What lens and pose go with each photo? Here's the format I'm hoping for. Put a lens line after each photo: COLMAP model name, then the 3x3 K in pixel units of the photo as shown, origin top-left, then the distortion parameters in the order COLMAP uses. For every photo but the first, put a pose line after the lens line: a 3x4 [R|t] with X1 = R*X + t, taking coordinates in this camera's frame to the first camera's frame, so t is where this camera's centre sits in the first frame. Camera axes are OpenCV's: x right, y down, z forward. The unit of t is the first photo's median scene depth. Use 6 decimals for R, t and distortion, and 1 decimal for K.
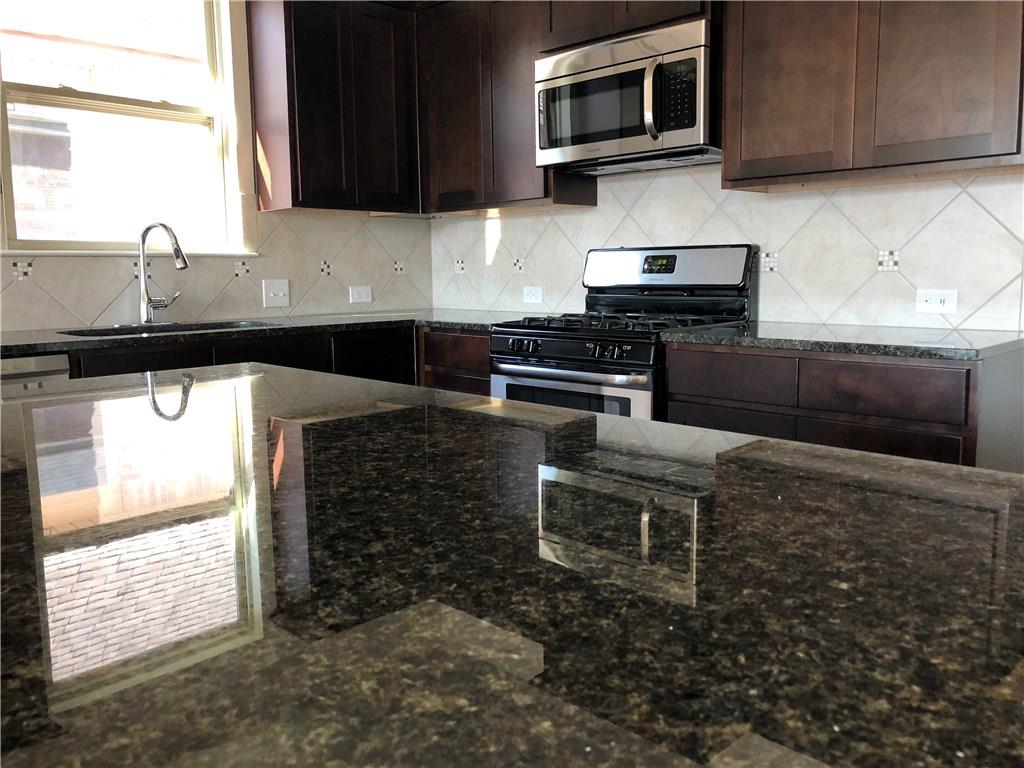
lens RADIAL K [[841.5, 0, 512.0], [0, 841.5, 384.0], [0, 0, 1]] dist [0.037512, -0.075154]
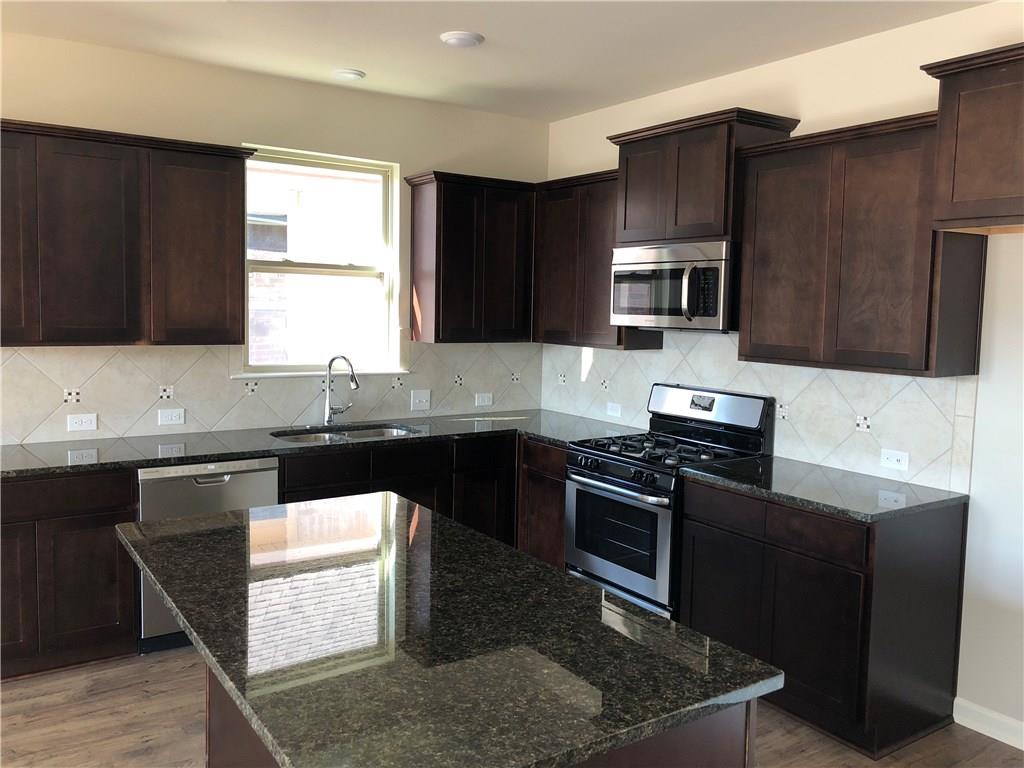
lens RADIAL K [[829.3, 0, 512.0], [0, 829.3, 384.0], [0, 0, 1]] dist [0.118129, -0.298908]
pose [[0.981466, 0.052733, -0.184237, 0.116667], [-0.060605, 0.997463, -0.037357, -0.100270], [0.181799, 0.047830, 0.982172, -0.303077]]
